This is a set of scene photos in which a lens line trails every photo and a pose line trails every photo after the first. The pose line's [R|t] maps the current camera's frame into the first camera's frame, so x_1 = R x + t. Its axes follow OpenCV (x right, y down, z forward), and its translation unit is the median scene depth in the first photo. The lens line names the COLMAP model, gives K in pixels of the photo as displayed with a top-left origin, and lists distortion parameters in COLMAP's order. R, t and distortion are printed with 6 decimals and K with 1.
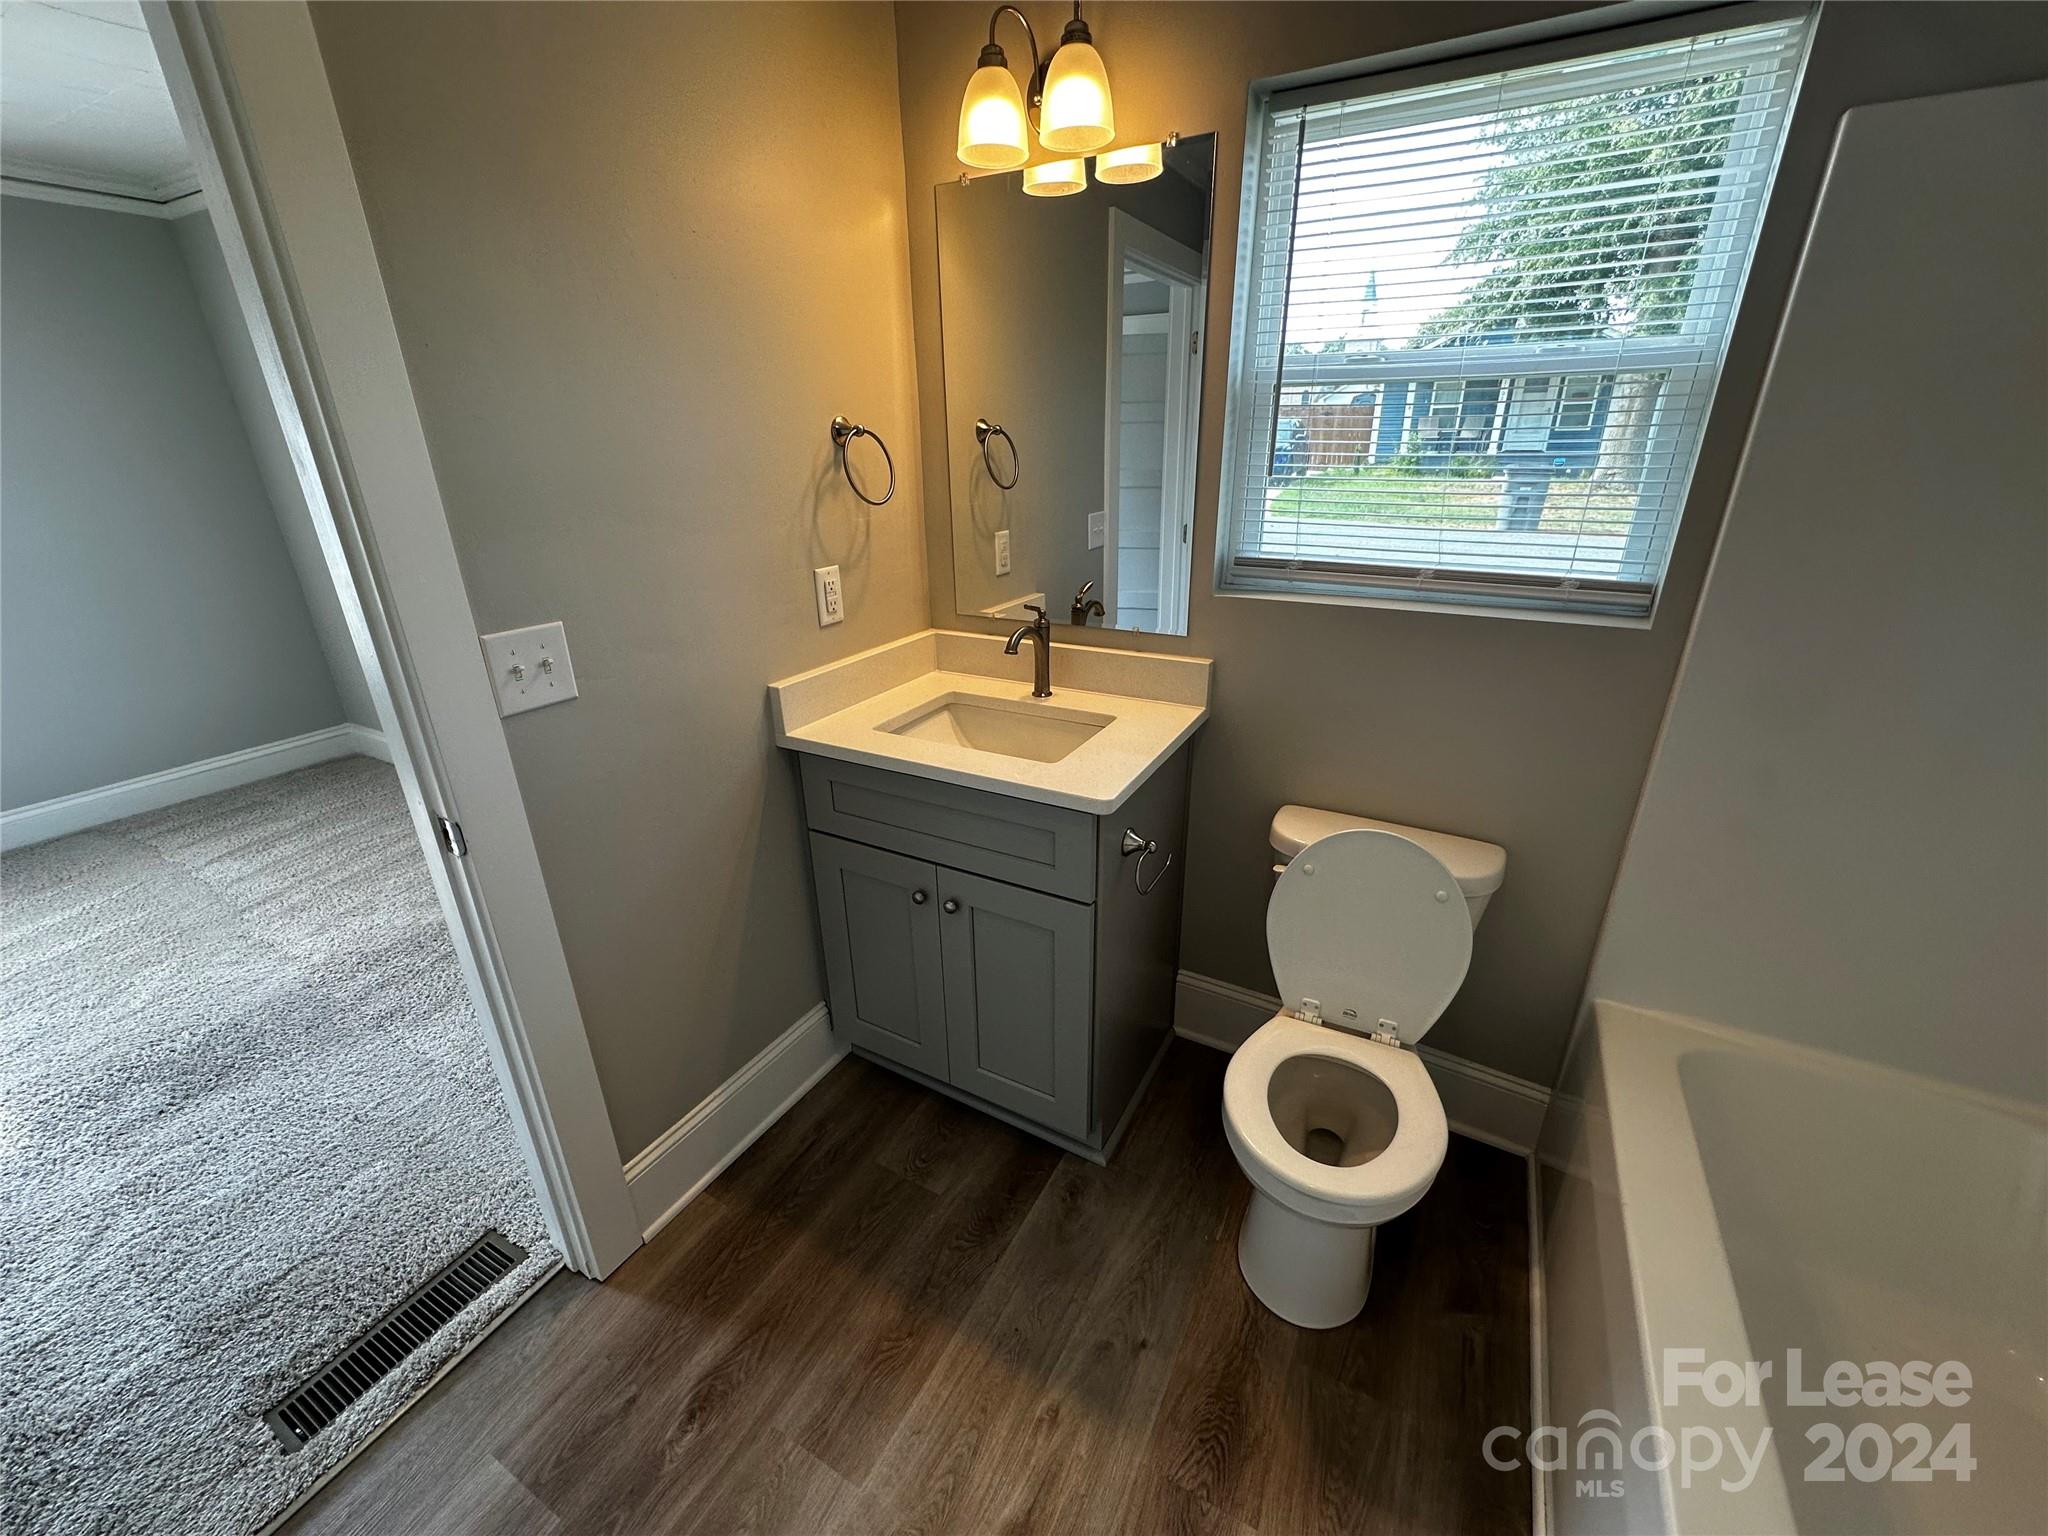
lens RADIAL K [[817.7, 0, 1029.0], [0, 817.7, 762.6], [0, 0, 1]] dist [-0.004890, -0.000105]
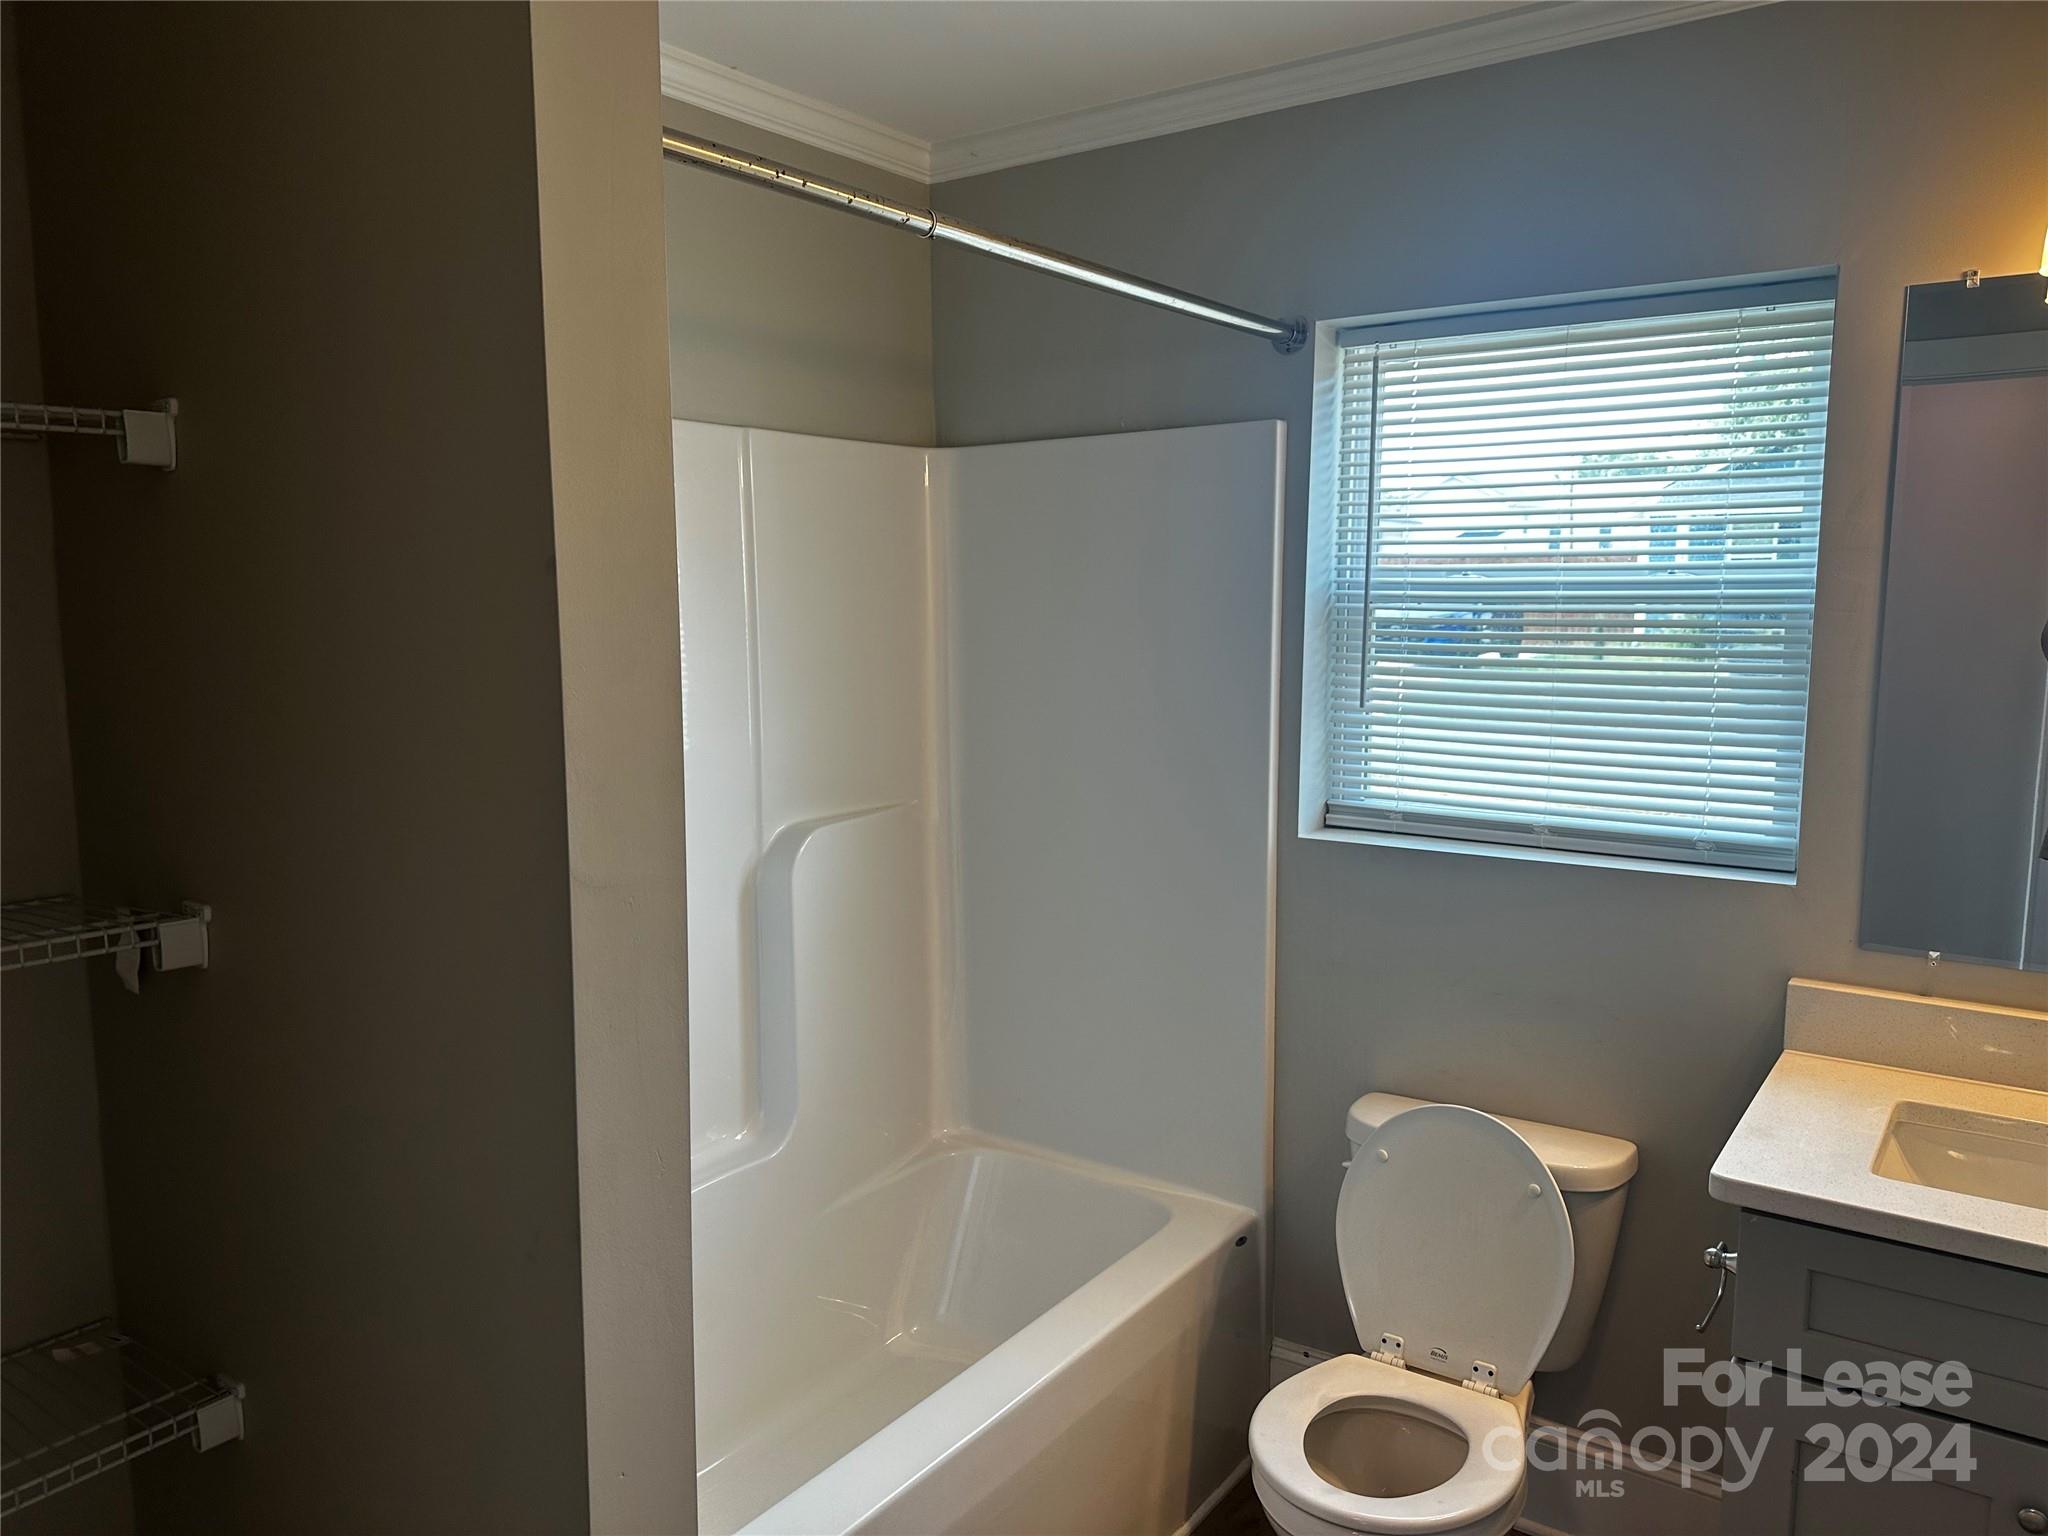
lens RADIAL K [[1435.4, 0, 1012.3], [0, 1435.4, 775.1], [0, 0, 1]] dist [0.042047, -0.057920]
pose [[0.991232, 0.036677, -0.126943, 0.144011], [-0.067924, 0.965490, -0.251428, 0.150771], [0.113340, 0.257846, 0.959515, -0.554989]]
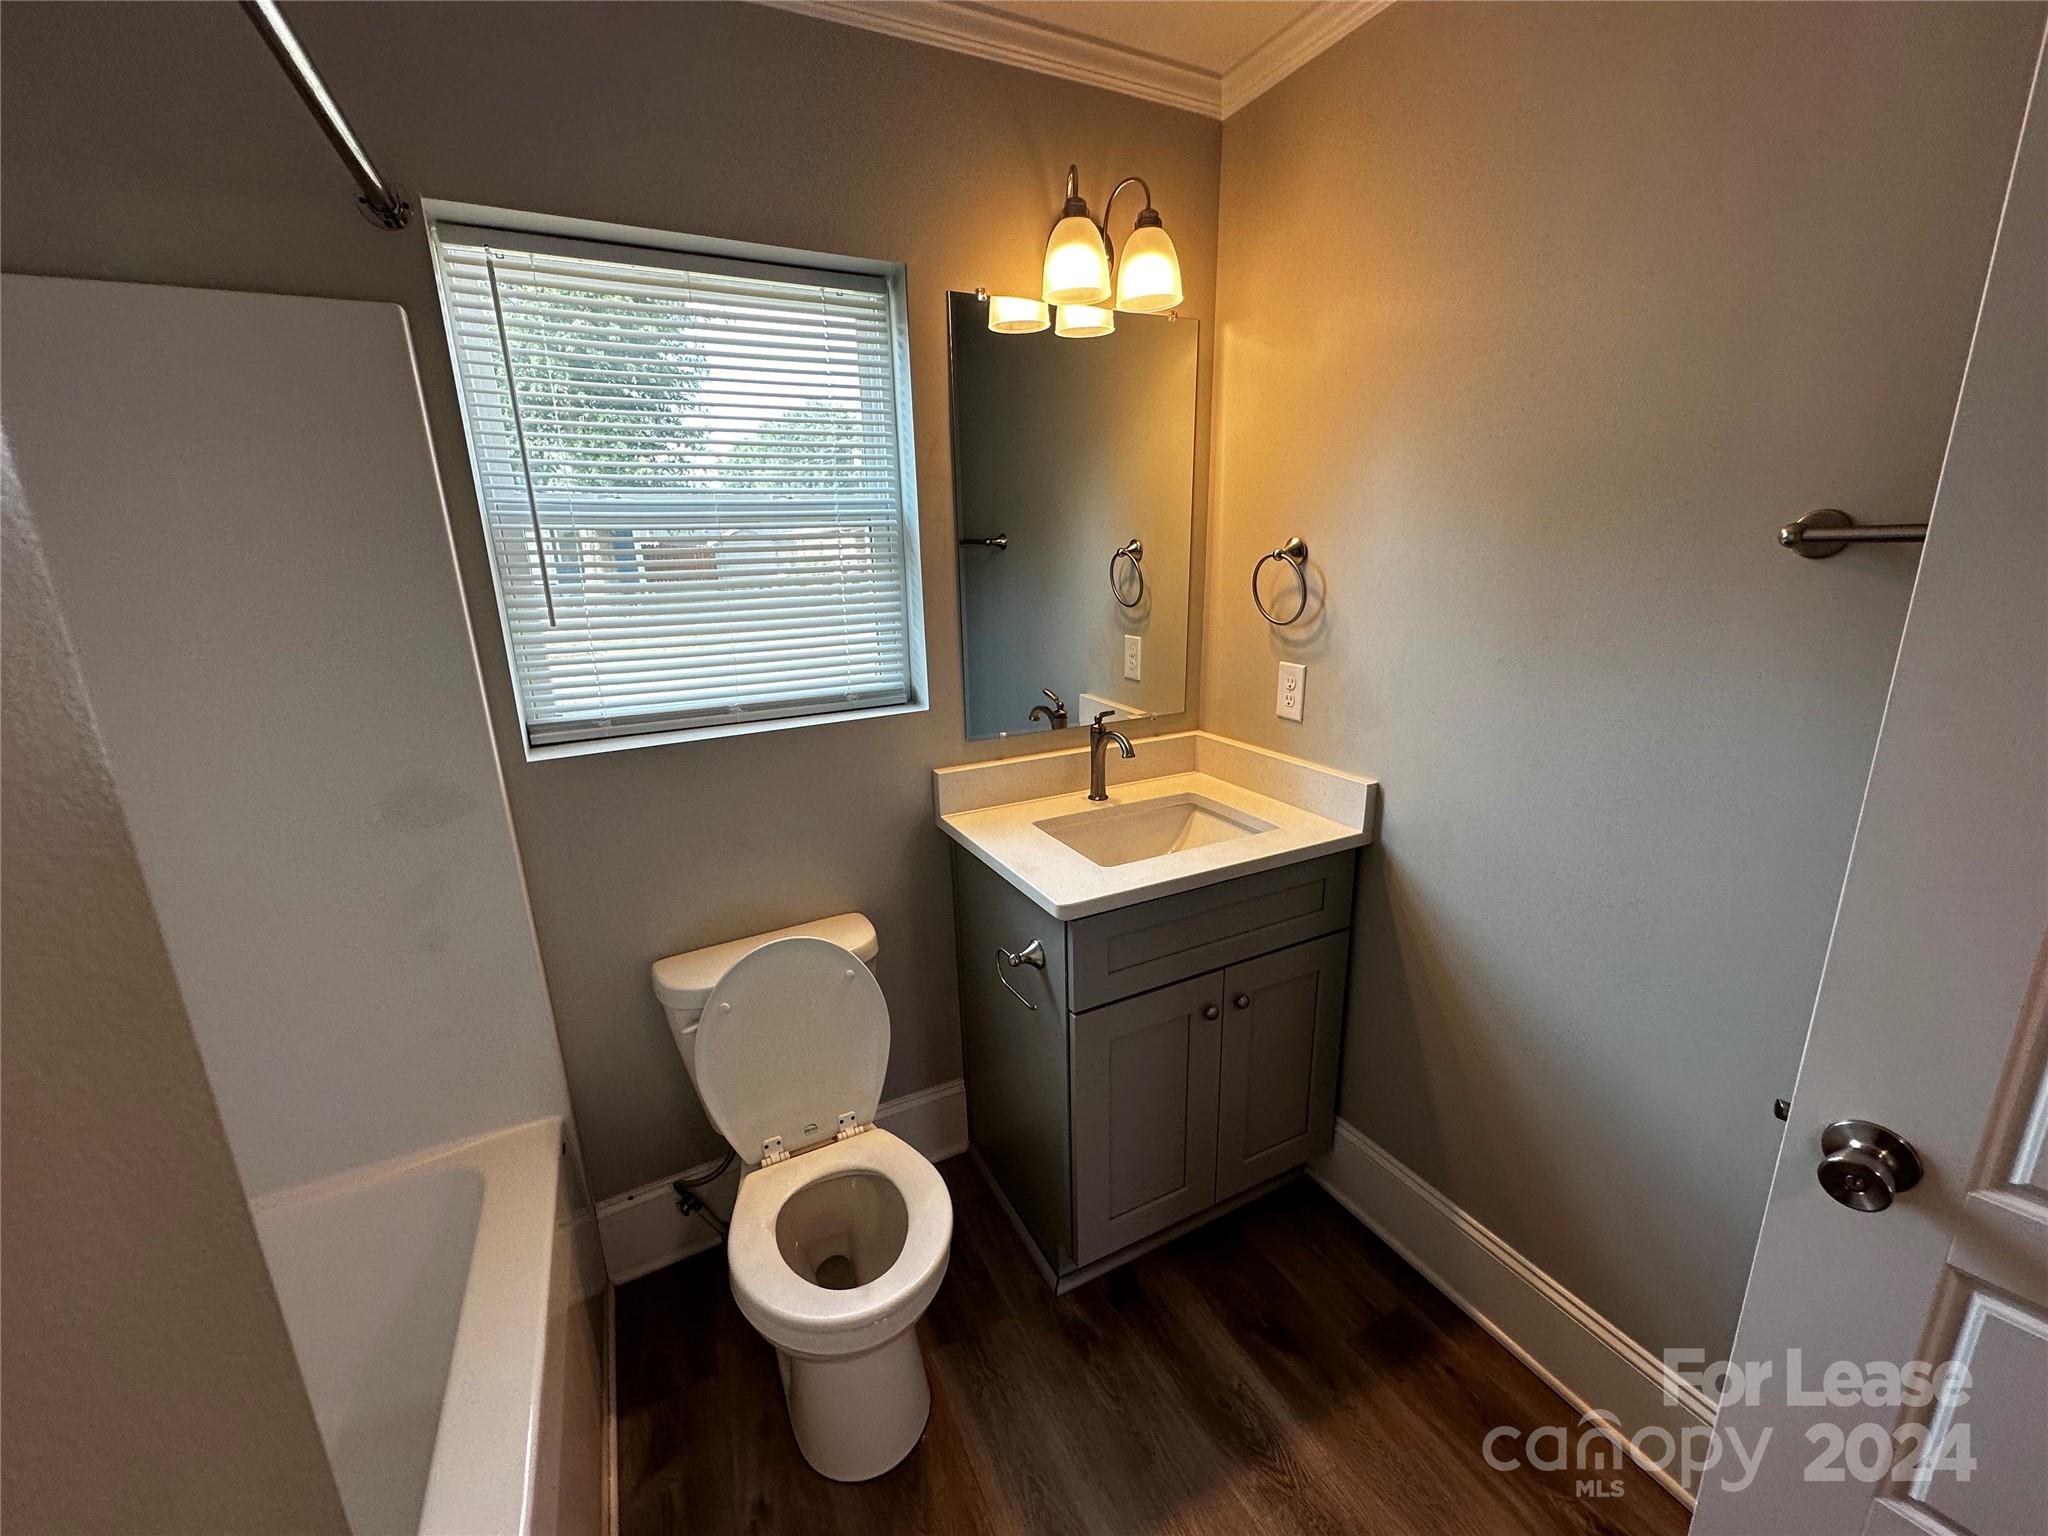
lens RADIAL K [[817.7, 0, 1022.3], [0, 817.7, 771.9], [0, 0, 1]] dist [-0.004890, -0.000105]
pose [[0.572635, -0.208485, 0.792857, -0.165473], [0.328748, 0.944355, 0.010887, -0.031215], [-0.751009, 0.254416, 0.609310, 0.092210]]
